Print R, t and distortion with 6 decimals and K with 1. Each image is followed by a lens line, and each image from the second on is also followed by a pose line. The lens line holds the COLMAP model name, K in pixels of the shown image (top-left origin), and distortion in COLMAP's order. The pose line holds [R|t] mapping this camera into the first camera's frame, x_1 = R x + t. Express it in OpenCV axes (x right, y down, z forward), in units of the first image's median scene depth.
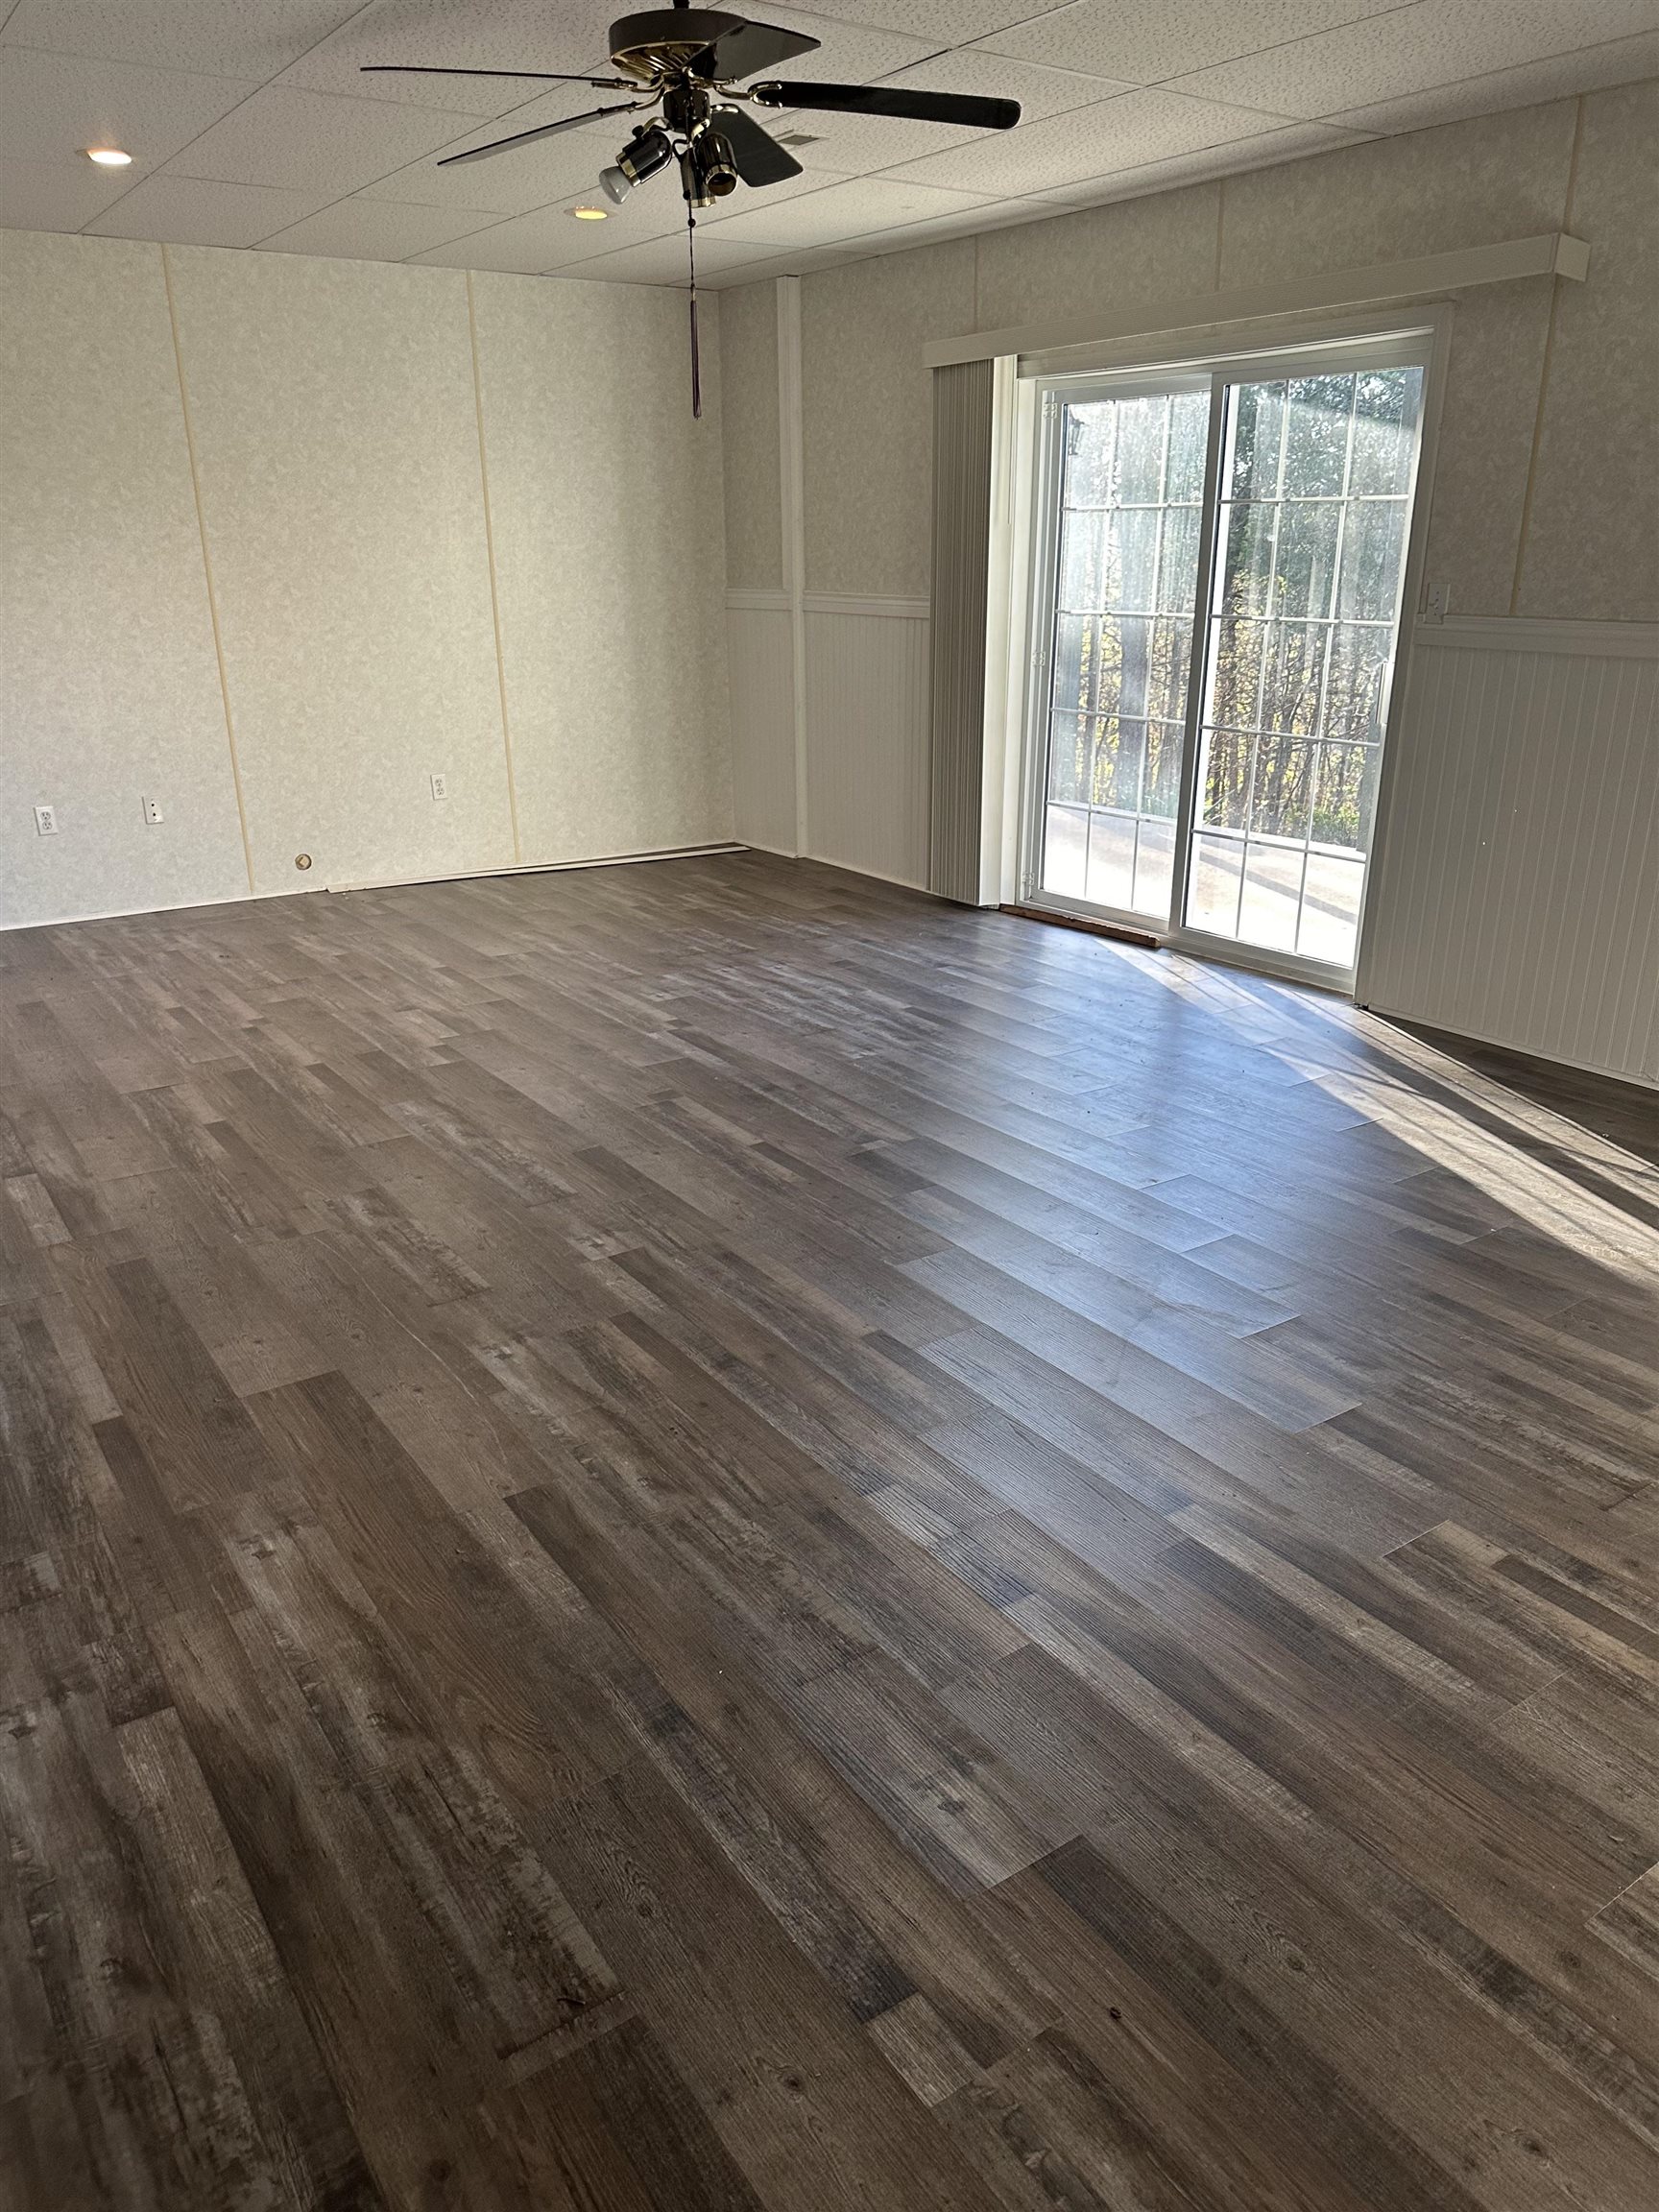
lens RADIAL K [[1542.3, 0, 840.3], [0, 1542.3, 1120.3], [0, 0, 1]] dist [0.064305, -0.069070]
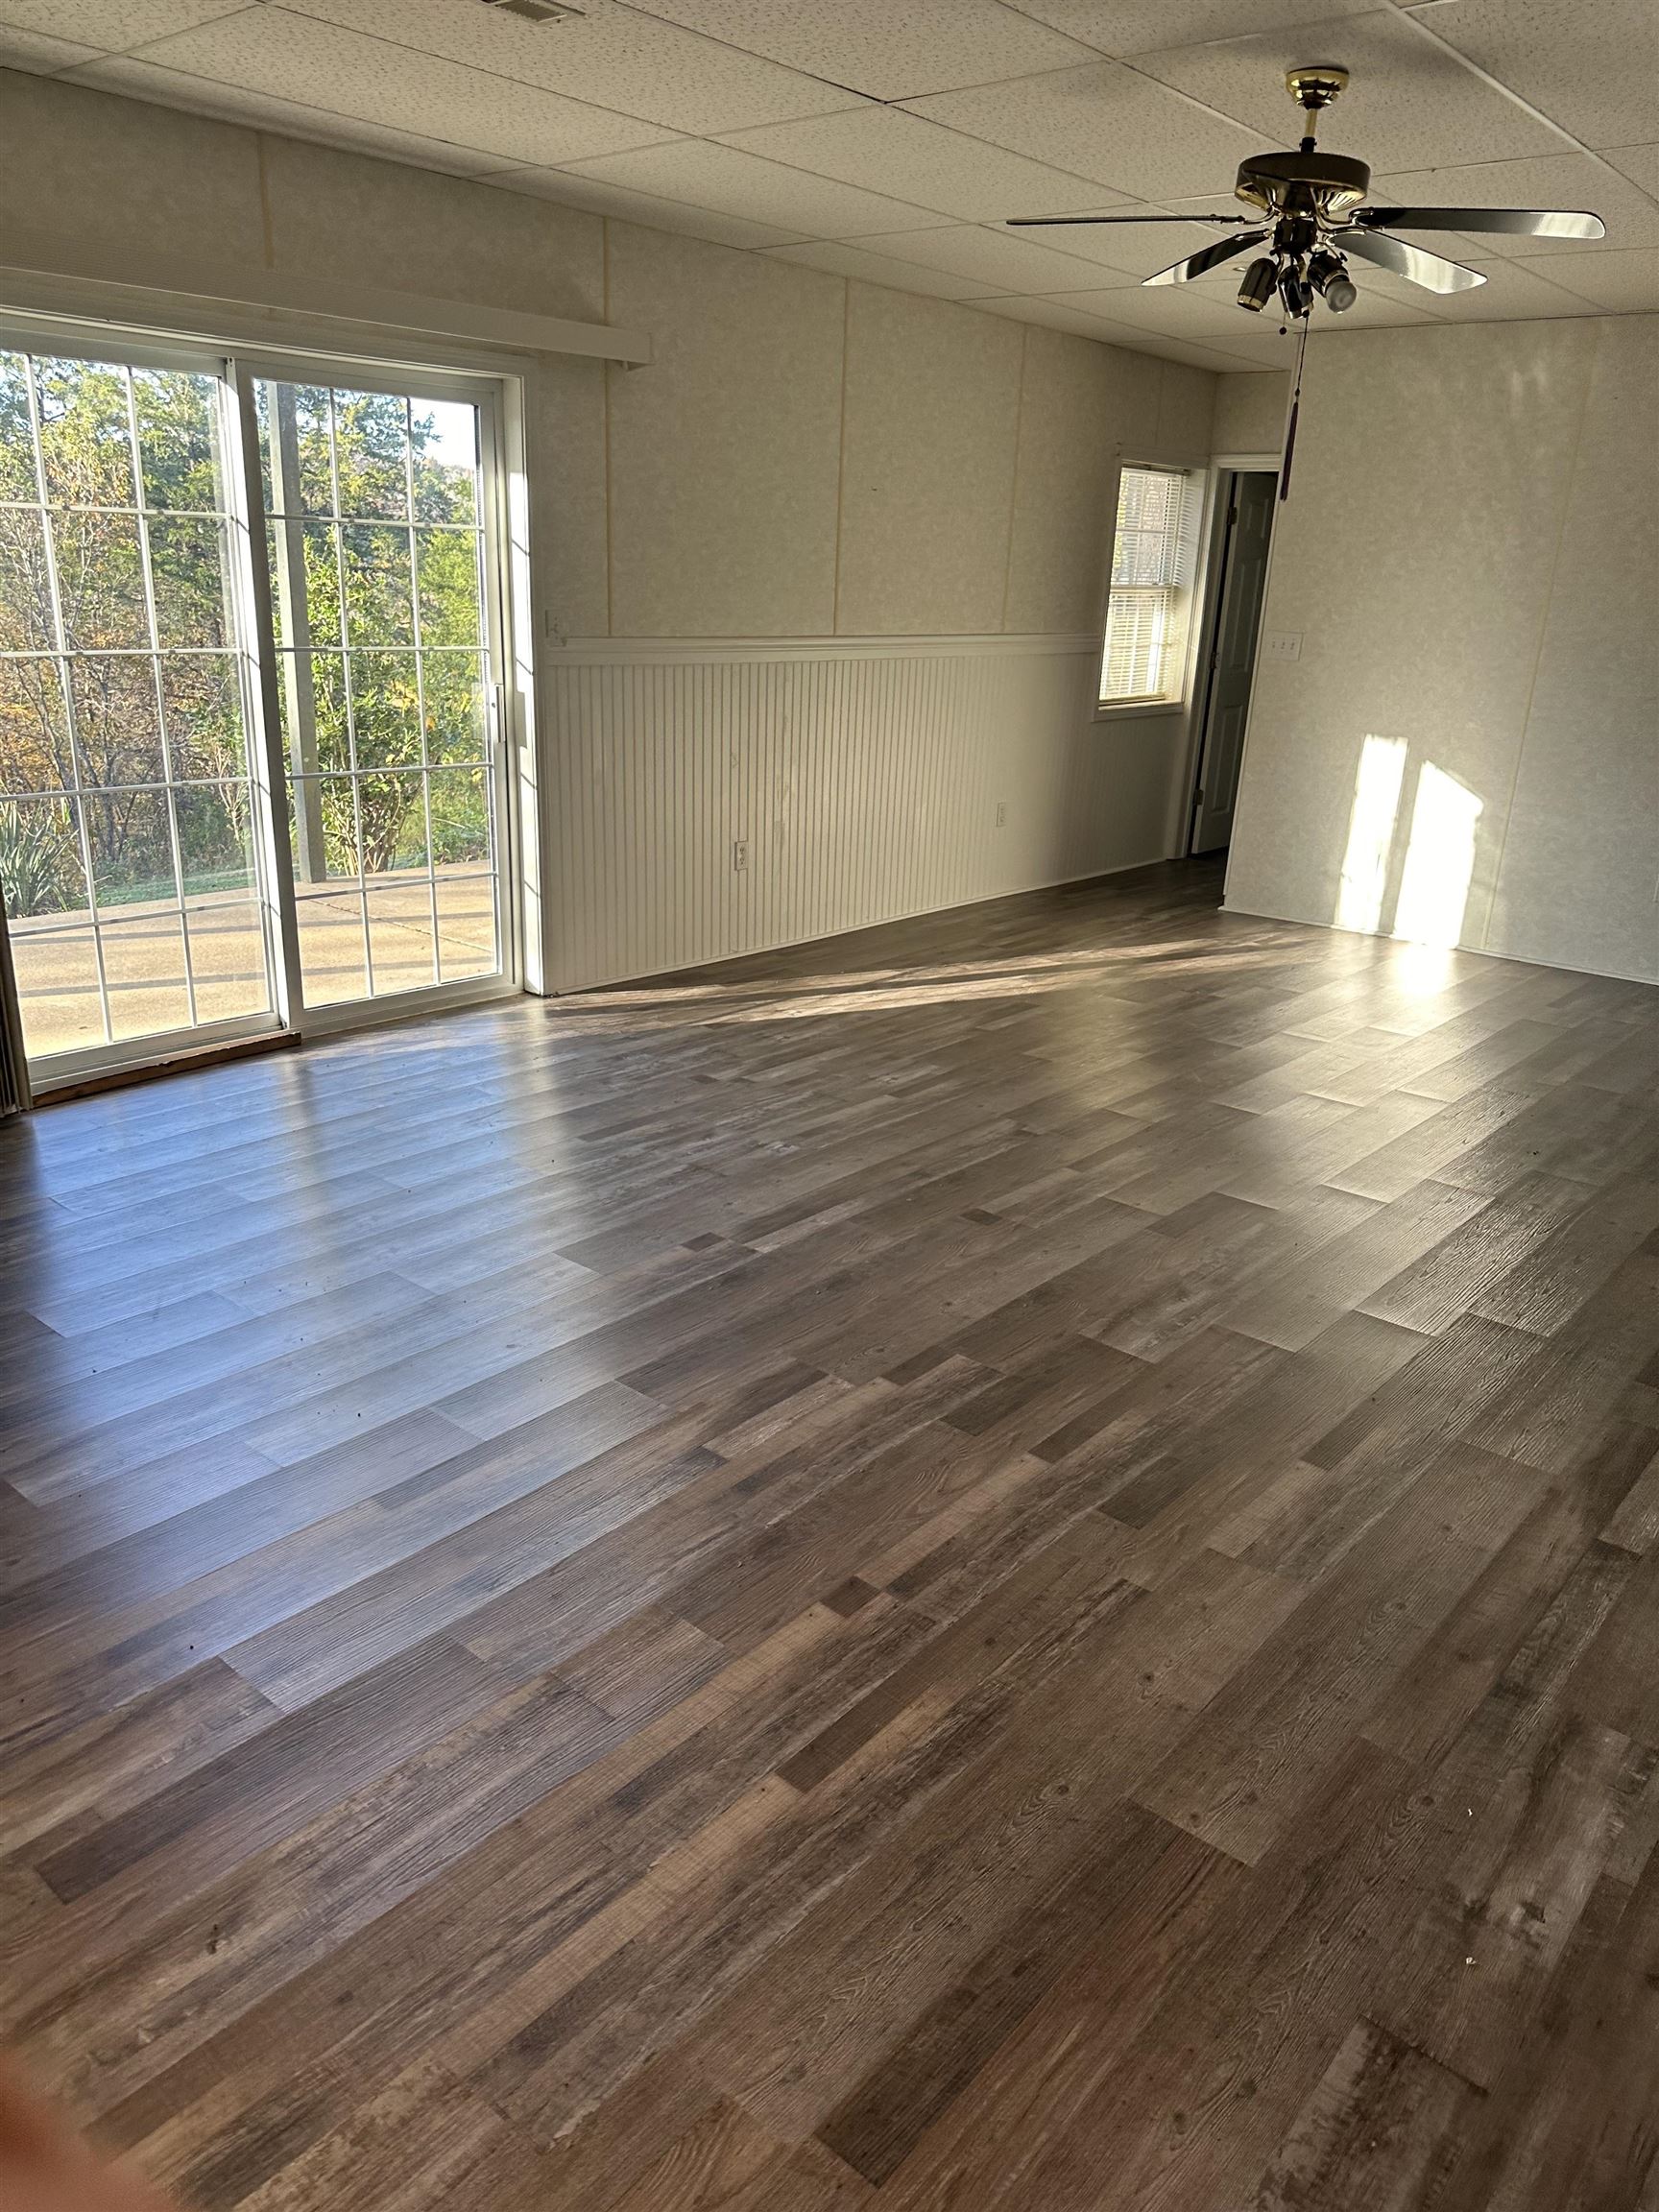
lens RADIAL K [[1542.3, 0, 850.8], [0, 1542.3, 1107.4], [0, 0, 1]] dist [0.064305, -0.069070]
pose [[-0.259397, -0.322287, 0.910409, -0.806901], [0.301859, 0.868391, 0.393419, -0.404281], [-0.917385, 0.376867, -0.127973, 1.071252]]
